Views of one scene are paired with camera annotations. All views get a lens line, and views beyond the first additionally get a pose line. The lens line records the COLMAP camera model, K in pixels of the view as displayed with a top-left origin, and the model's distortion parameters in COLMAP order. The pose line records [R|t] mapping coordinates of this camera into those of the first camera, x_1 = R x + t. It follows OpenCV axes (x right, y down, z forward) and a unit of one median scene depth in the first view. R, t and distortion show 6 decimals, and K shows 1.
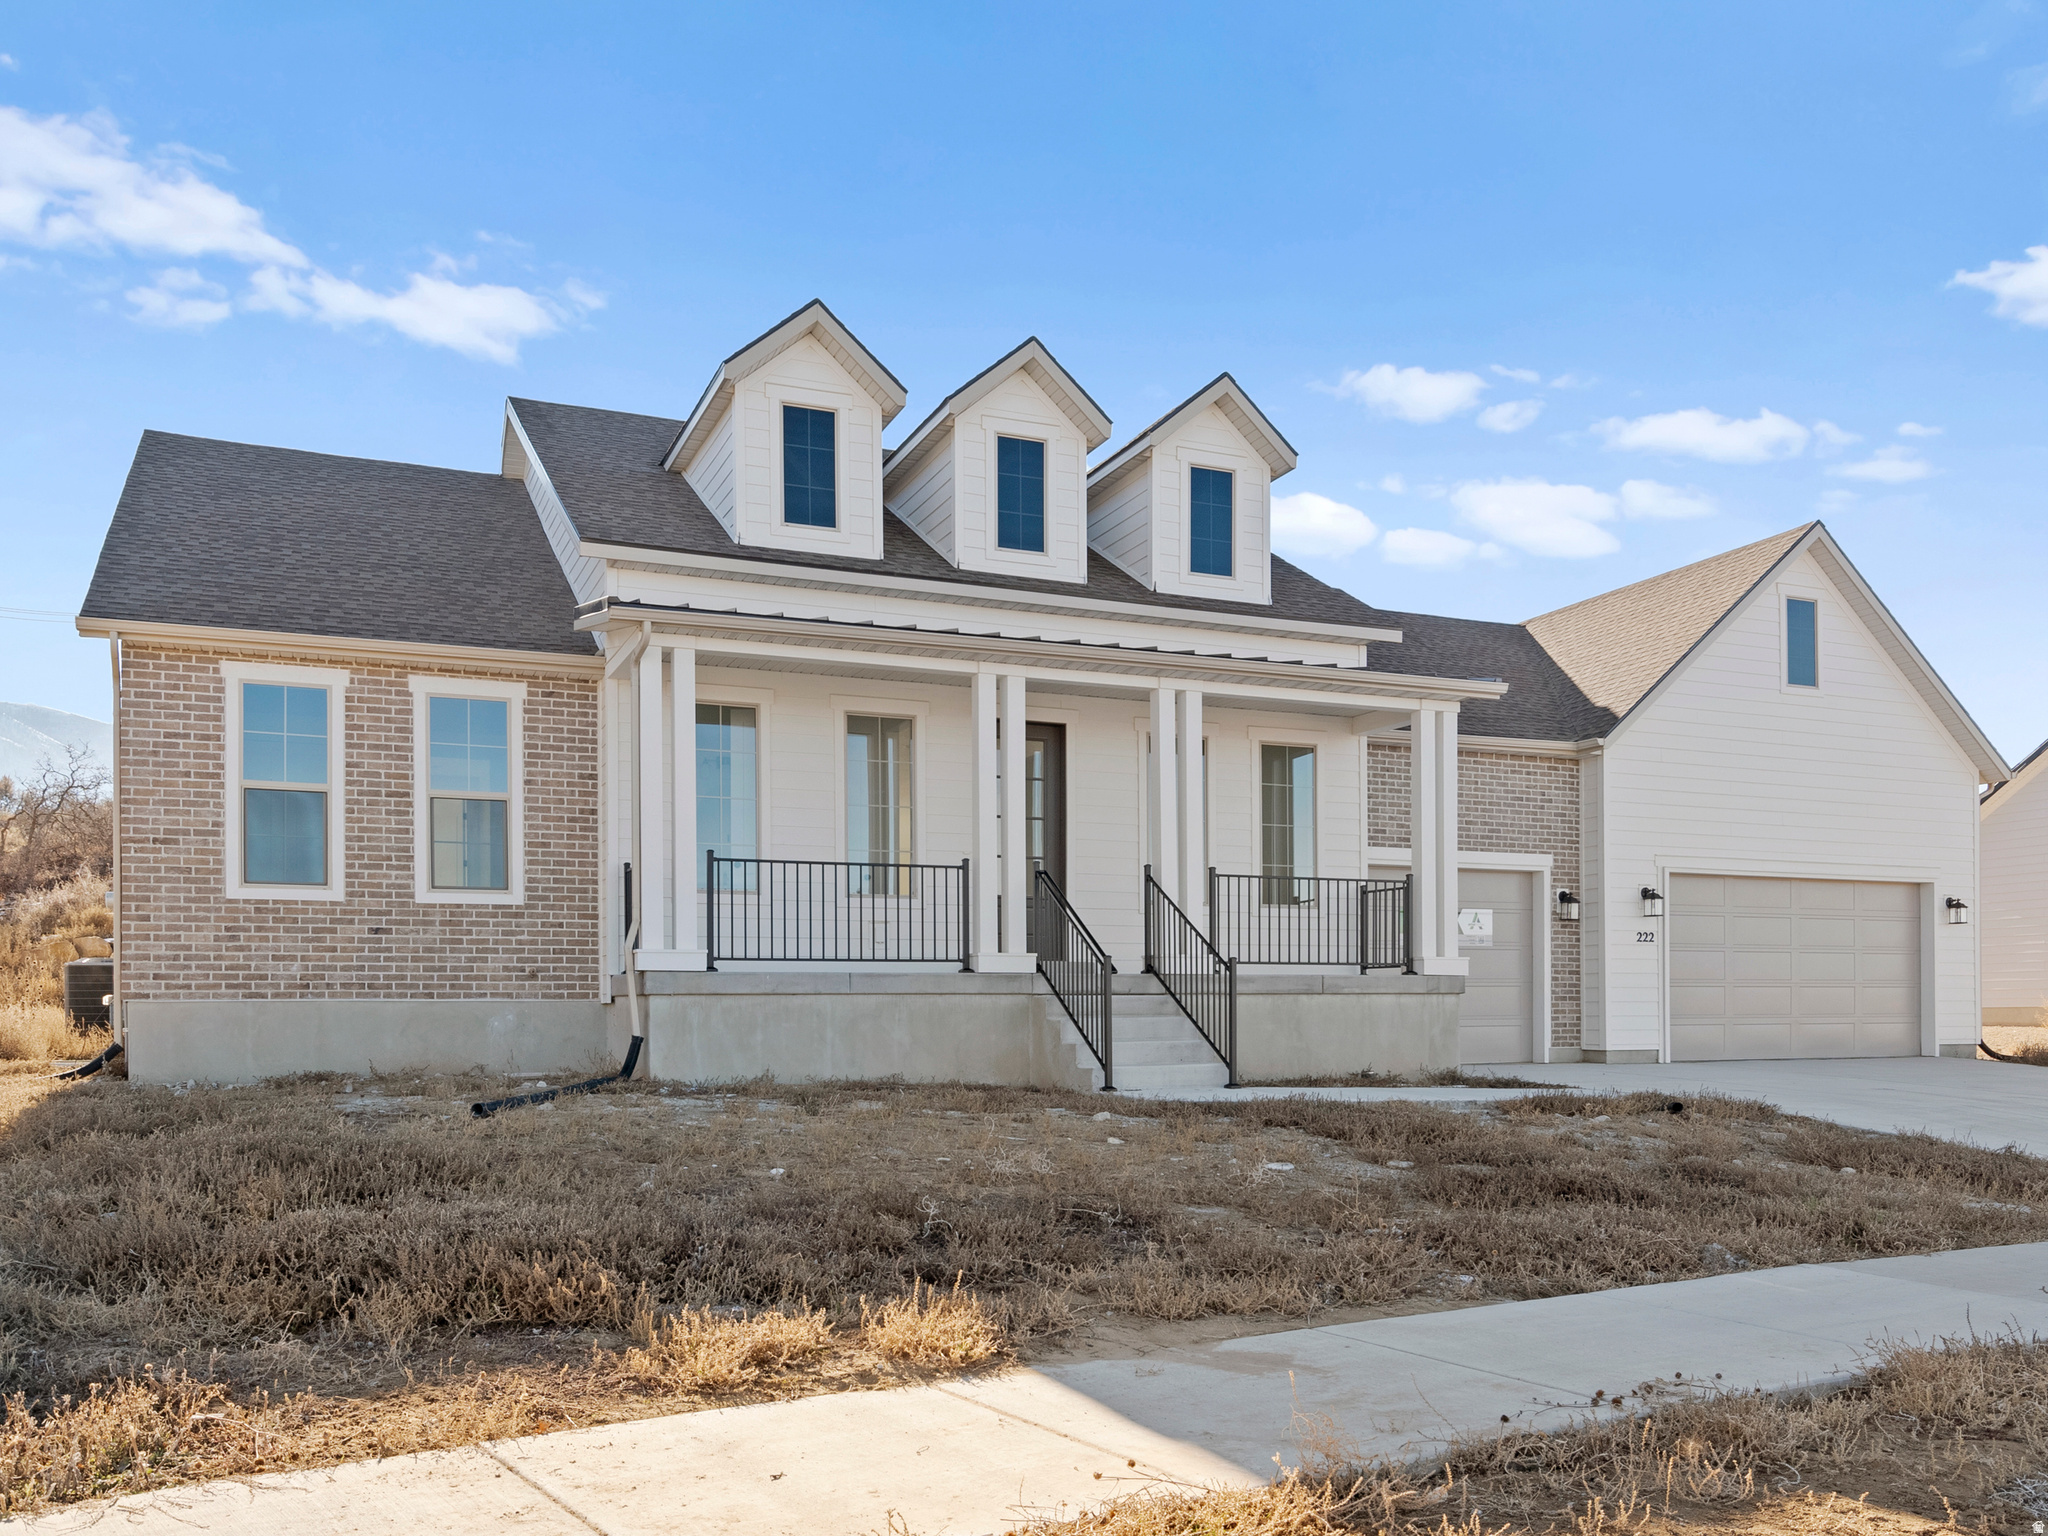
lens RADIAL K [[1369.4, 0, 1023.4], [0, 1369.4, 771.9], [0, 0, 1]] dist [0.003057, 0.002236]
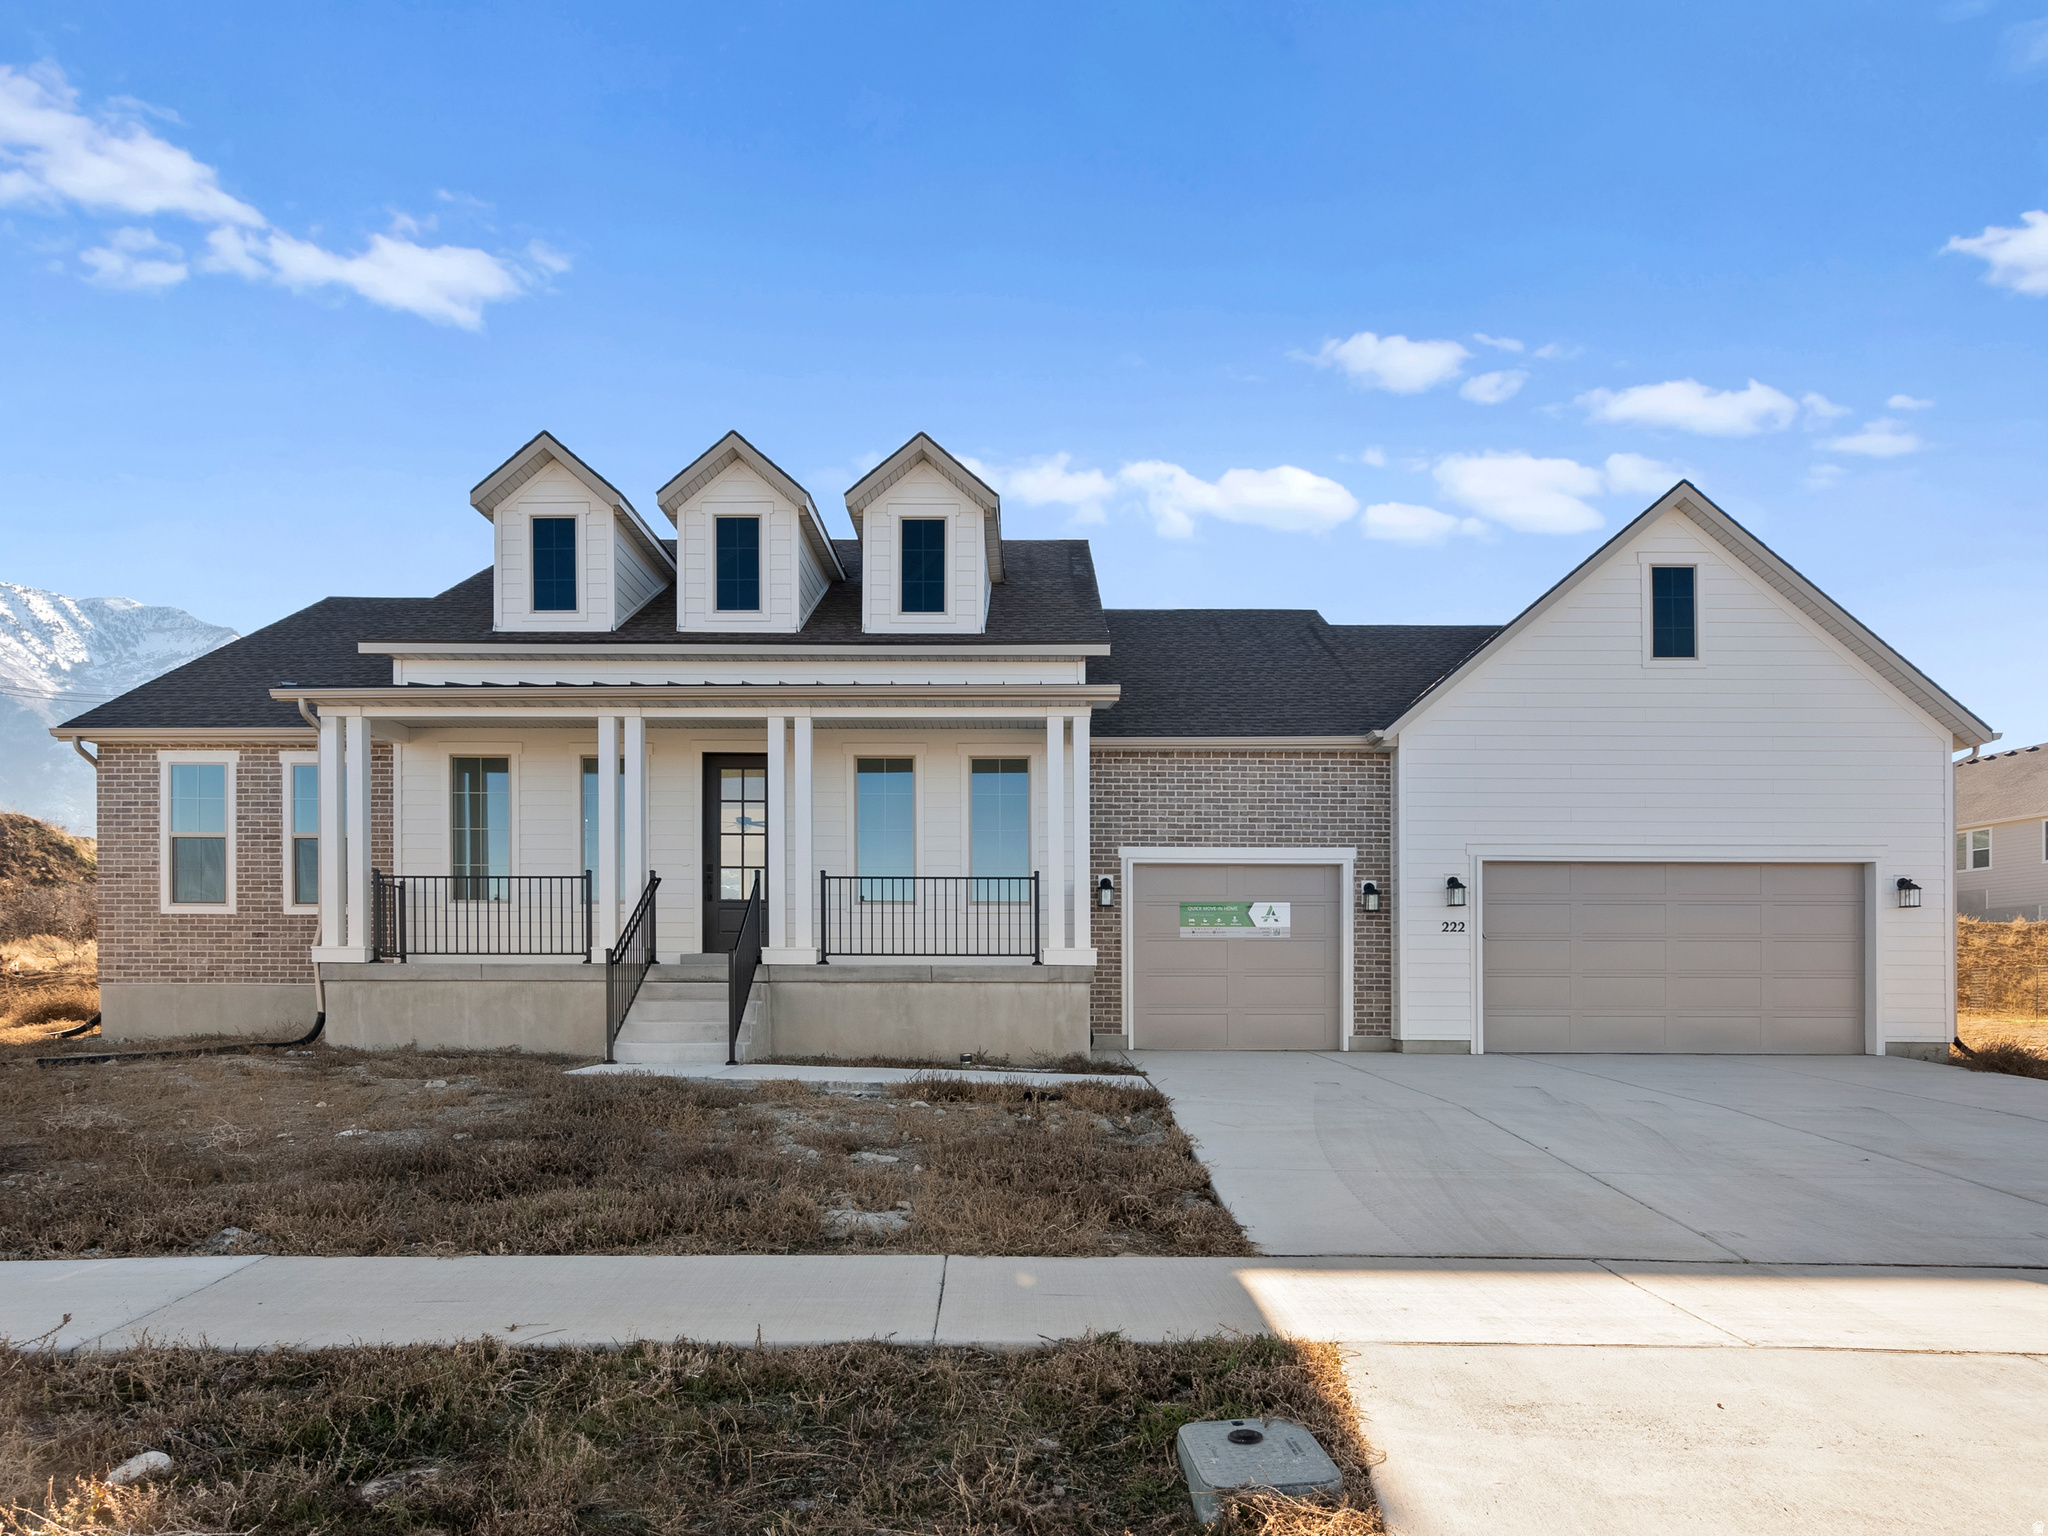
lens RADIAL K [[1080.0, 0, 1024.9], [0, 1080.0, 819.6], [0, 0, 1]] dist [0.006332, 0.000542]
pose [[0.934512, -0.049066, -0.352534, 0.609168], [0.052749, 0.998607, 0.000844, 0.035622], [0.352001, -0.019385, 0.935799, 0.221574]]
